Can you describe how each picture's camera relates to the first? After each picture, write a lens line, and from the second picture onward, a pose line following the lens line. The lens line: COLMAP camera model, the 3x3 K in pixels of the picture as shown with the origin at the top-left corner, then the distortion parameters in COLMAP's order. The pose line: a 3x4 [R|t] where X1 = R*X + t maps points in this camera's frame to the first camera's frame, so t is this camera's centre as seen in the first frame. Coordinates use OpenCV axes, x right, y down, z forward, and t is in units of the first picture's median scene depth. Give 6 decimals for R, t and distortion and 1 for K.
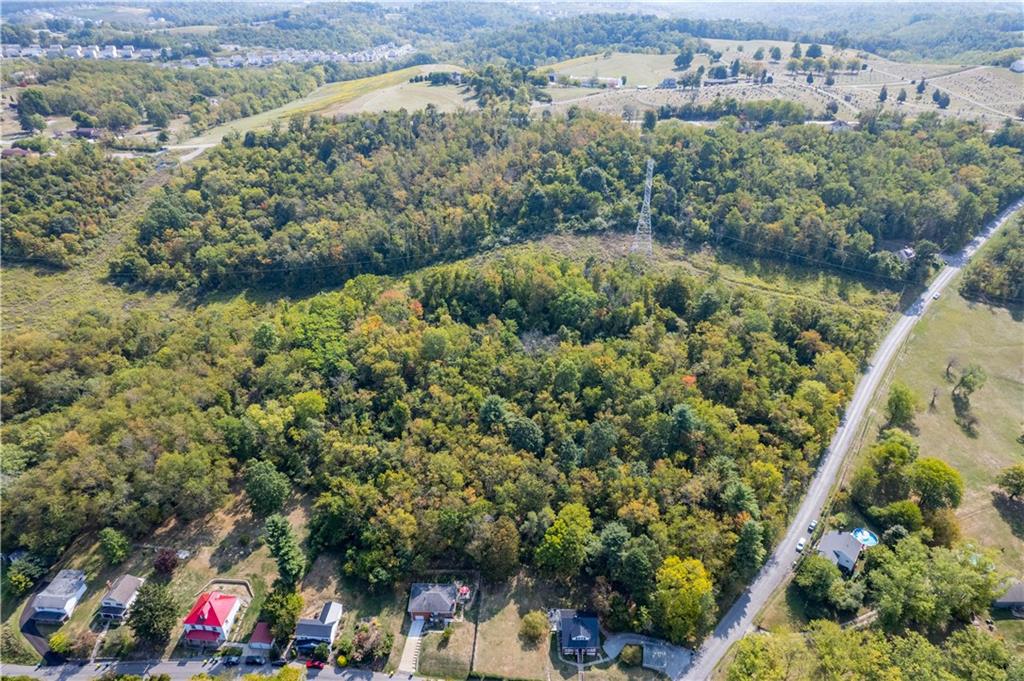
lens RADIAL K [[657.7, 0, 514.9], [0, 657.7, 344.5], [0, 0, 1]] dist [-0.075969, 0.070653]
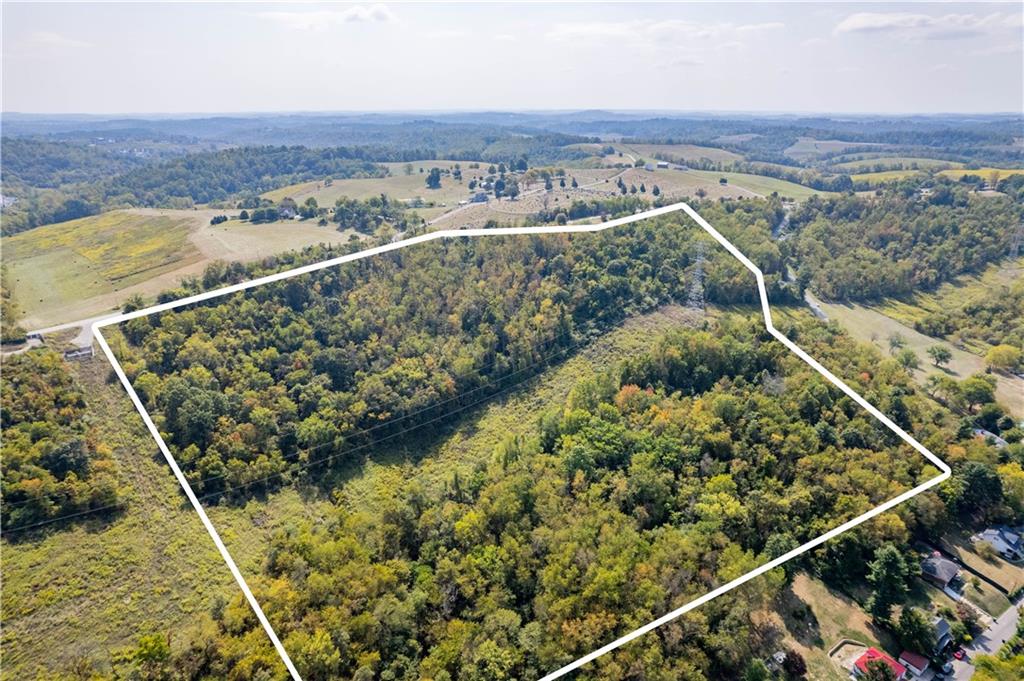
lens RADIAL K [[657.7, 0, 509.9], [0, 657.7, 336.8], [0, 0, 1]] dist [-0.075969, 0.070653]
pose [[0.770288, -0.211710, 0.601528, -0.739226], [0.320683, 0.943934, -0.078430, -0.103219], [-0.551198, 0.253314, 0.794992, 0.186853]]
